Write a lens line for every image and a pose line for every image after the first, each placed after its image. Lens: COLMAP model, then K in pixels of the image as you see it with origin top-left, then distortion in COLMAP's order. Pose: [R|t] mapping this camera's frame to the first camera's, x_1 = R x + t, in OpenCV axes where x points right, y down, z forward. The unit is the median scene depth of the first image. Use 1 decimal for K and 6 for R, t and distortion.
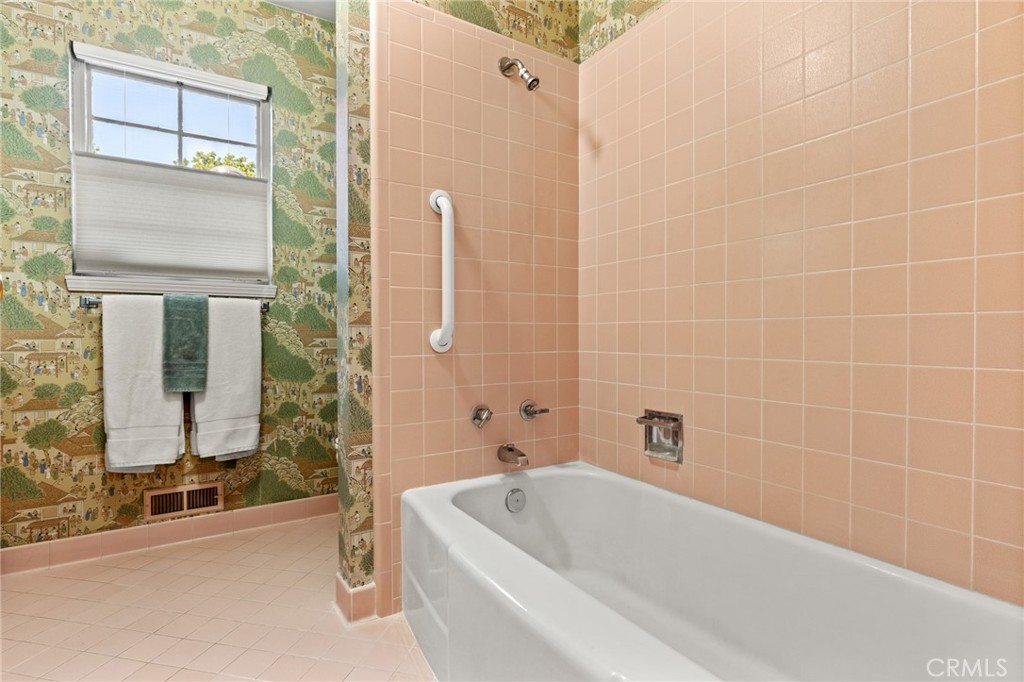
lens RADIAL K [[496.7, 0, 511.6], [0, 496.7, 338.1], [0, 0, 1]] dist [0.000456, 0.000469]
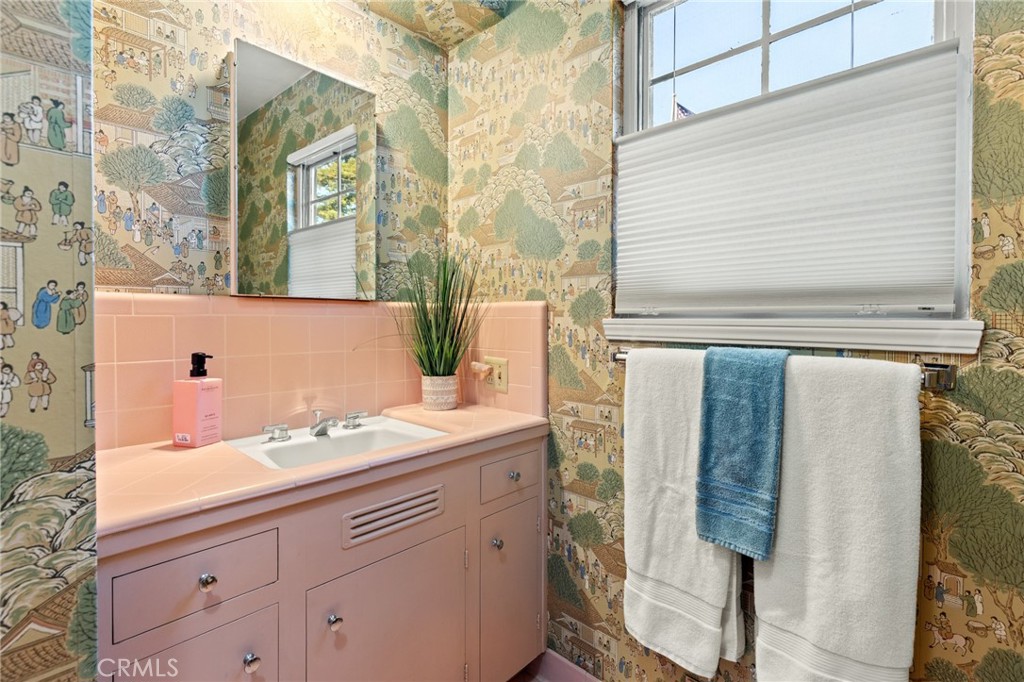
lens RADIAL K [[463.8, 0, 518.5], [0, 463.8, 324.1], [0, 0, 1]] dist [0.002085, -0.002952]
pose [[0.254253, 0.014956, -0.967022, -0.275832], [-0.012928, 0.999844, 0.012064, -0.121282], [0.967051, 0.009434, 0.254406, 0.694869]]
